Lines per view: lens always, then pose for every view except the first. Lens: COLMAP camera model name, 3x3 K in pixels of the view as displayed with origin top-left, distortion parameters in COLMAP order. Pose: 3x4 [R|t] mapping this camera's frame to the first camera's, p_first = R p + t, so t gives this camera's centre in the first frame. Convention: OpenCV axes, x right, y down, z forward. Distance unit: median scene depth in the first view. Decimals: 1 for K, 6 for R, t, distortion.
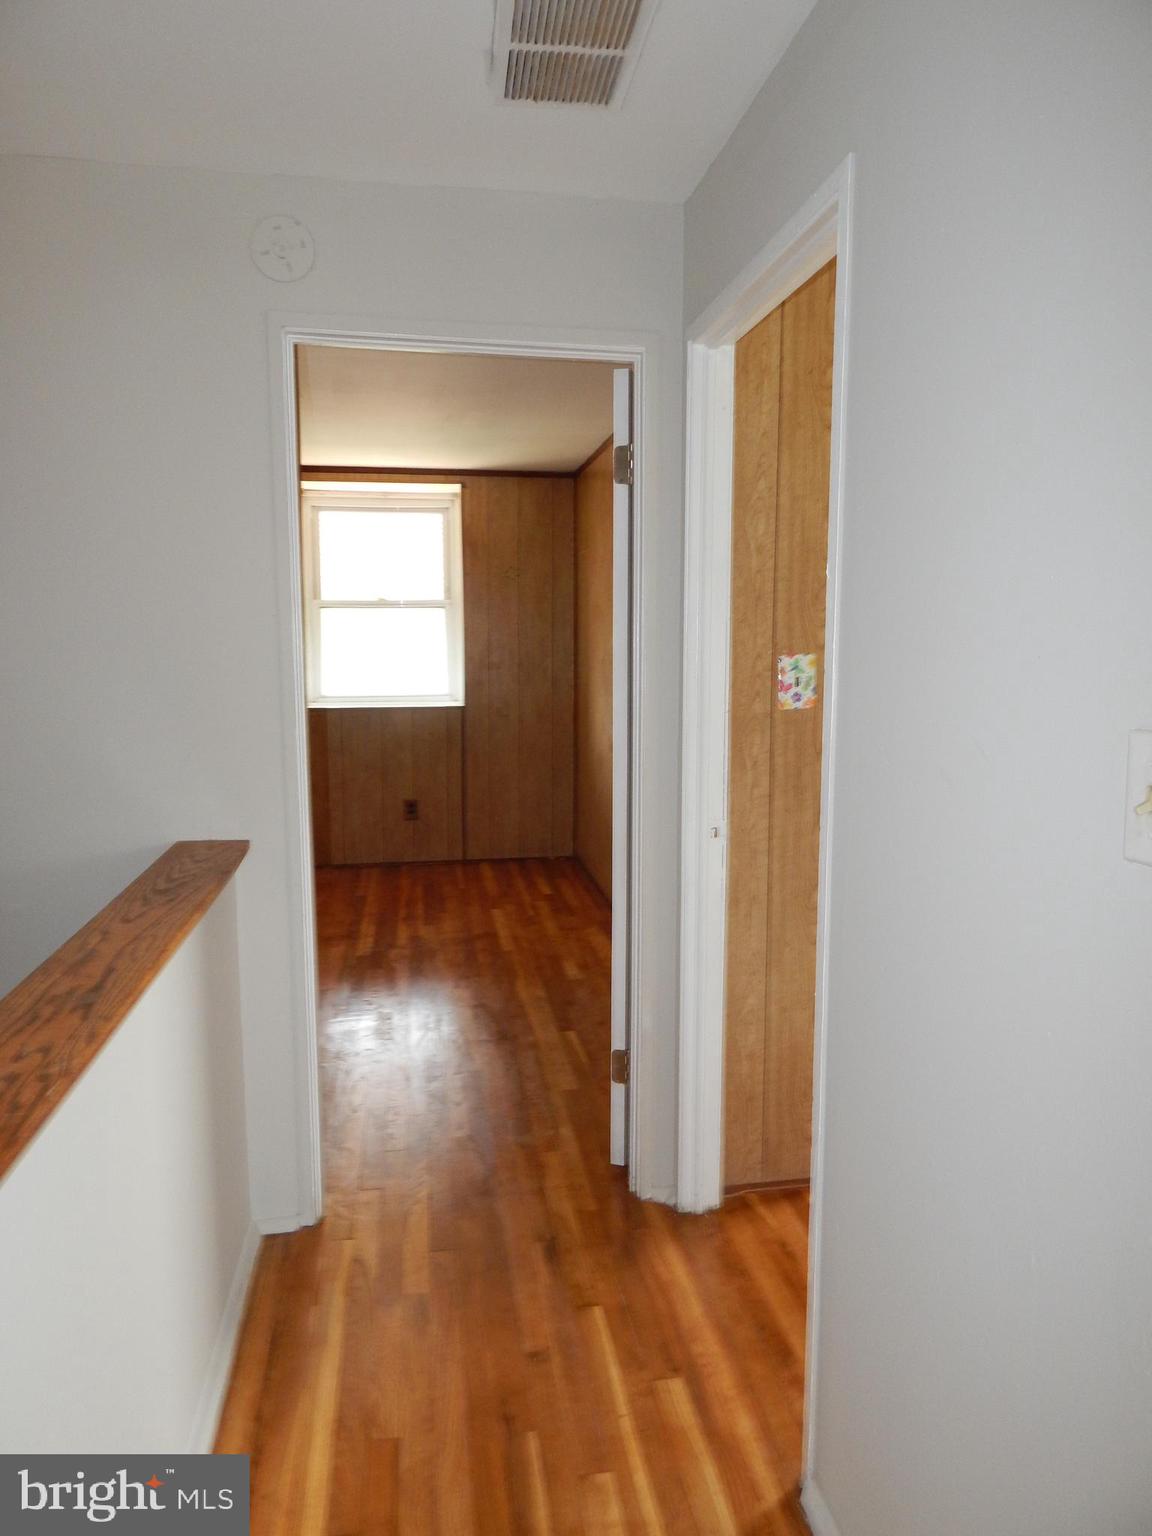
lens RADIAL K [[1021.9, 0, 576.0], [0, 1021.9, 768.0], [0, 0, 1]] dist [-0.006782, -0.001780]
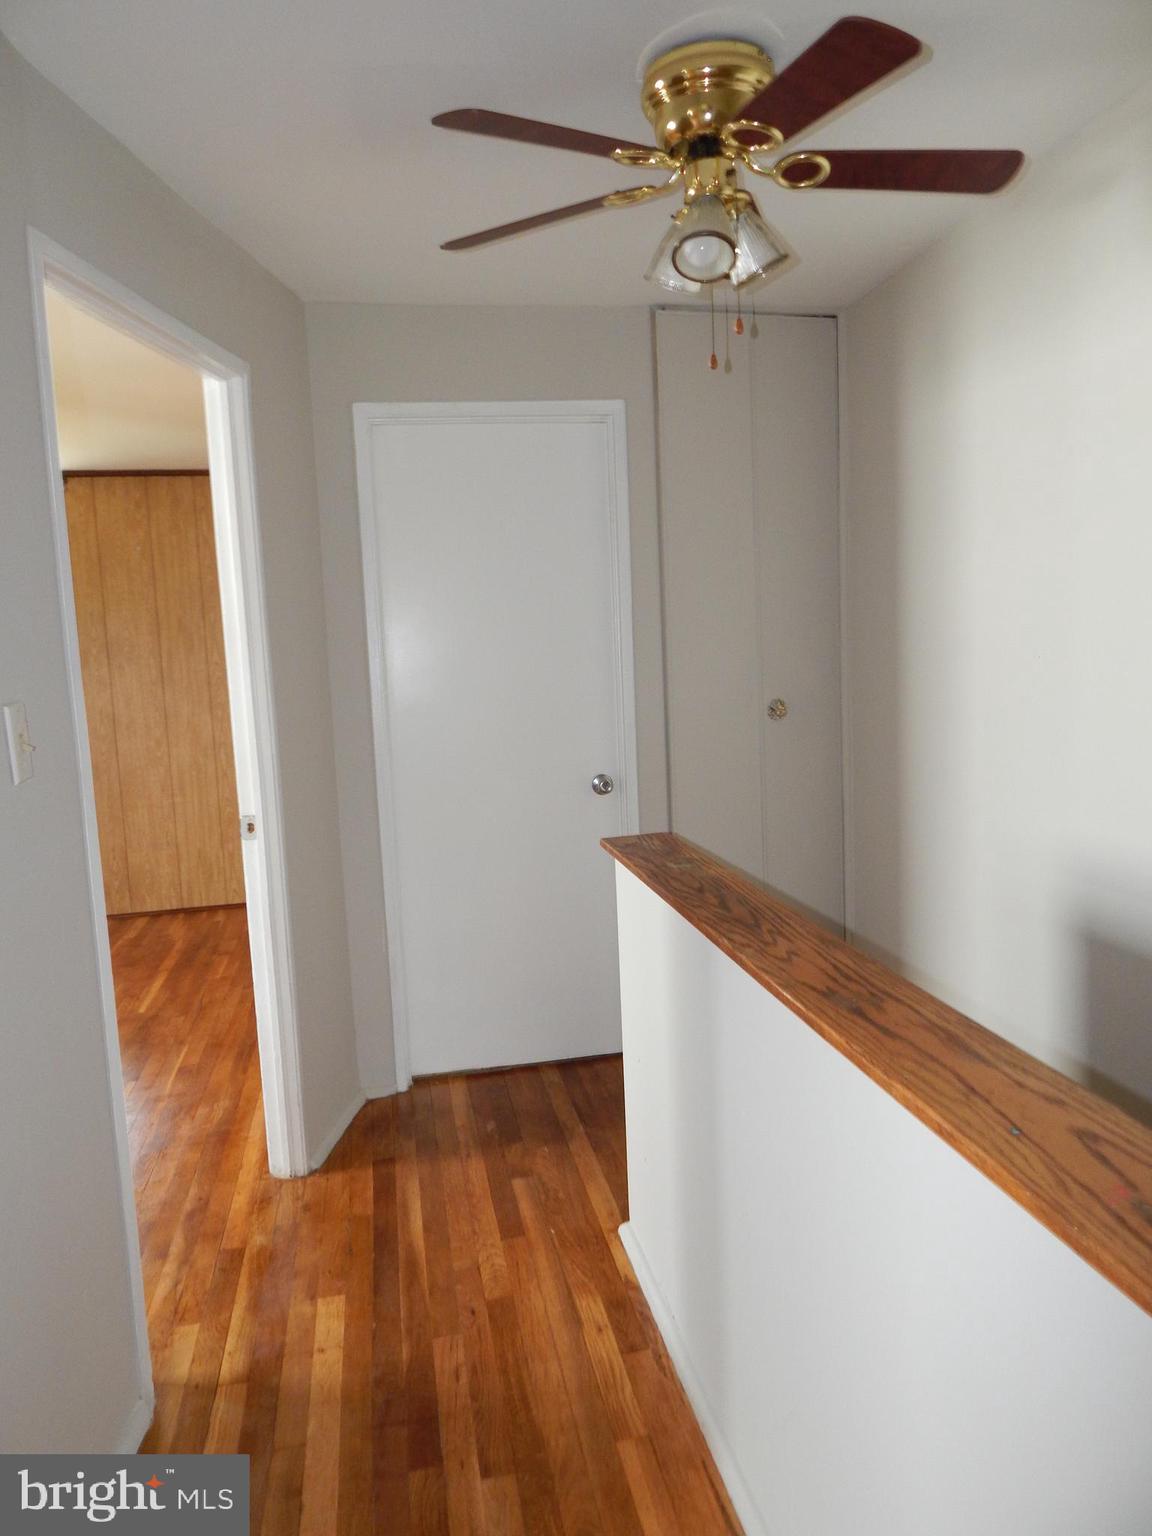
lens RADIAL K [[1021.9, 0, 576.0], [0, 1021.9, 768.0], [0, 0, 1]] dist [-0.006782, -0.001780]
pose [[-0.997837, 0.050888, -0.041607, -0.214622], [0.038804, 0.966945, 0.252014, -0.234593], [0.053056, 0.249854, -0.966829, 1.909353]]
